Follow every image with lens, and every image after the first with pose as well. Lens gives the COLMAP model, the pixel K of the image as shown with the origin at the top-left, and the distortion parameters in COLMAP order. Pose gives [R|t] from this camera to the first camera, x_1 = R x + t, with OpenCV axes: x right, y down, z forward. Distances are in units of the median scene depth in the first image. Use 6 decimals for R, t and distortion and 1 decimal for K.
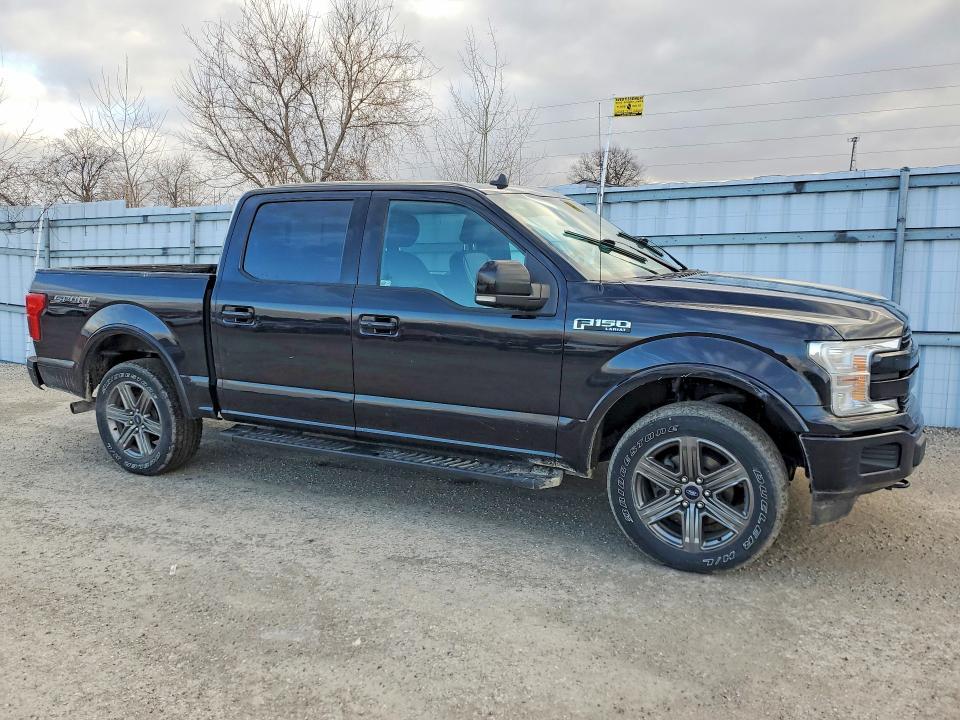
lens RADIAL K [[728.0, 0, 480.0], [0, 728.0, 360.0], [0, 0, 1]] dist [-0.010381, -0.003442]
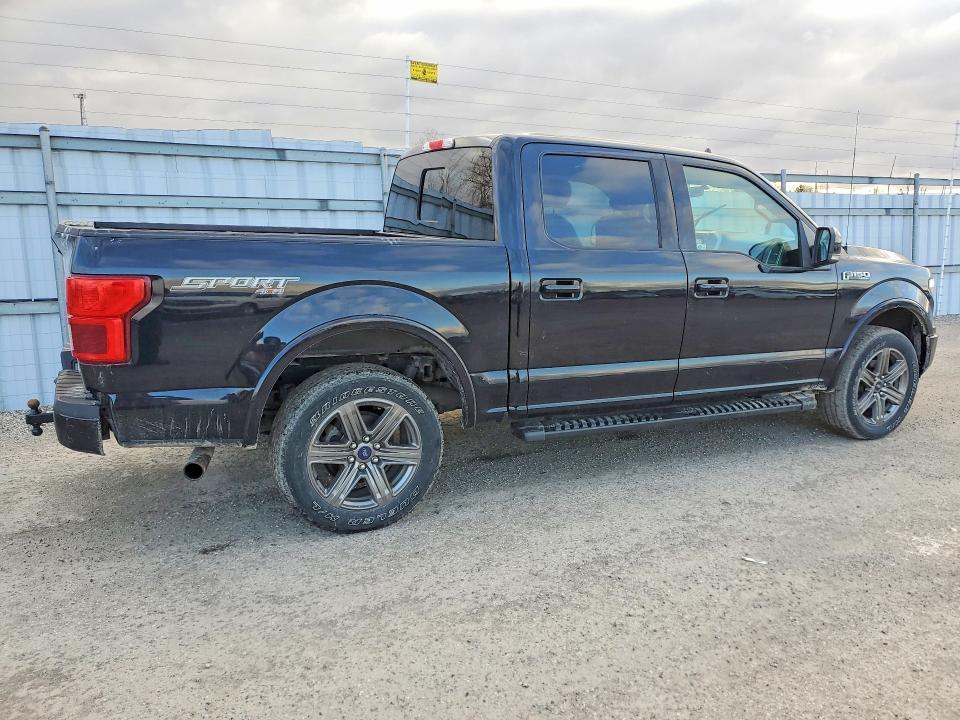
lens RADIAL K [[741.5, 0, 480.0], [0, 741.5, 360.0], [0, 0, 1]] dist [0.012828, 0.003948]
pose [[0.602344, -0.126577, 0.788137, -1.014011], [0.091622, 0.991785, 0.089261, -0.061097], [-0.792961, 0.018445, 0.608993, 0.520845]]
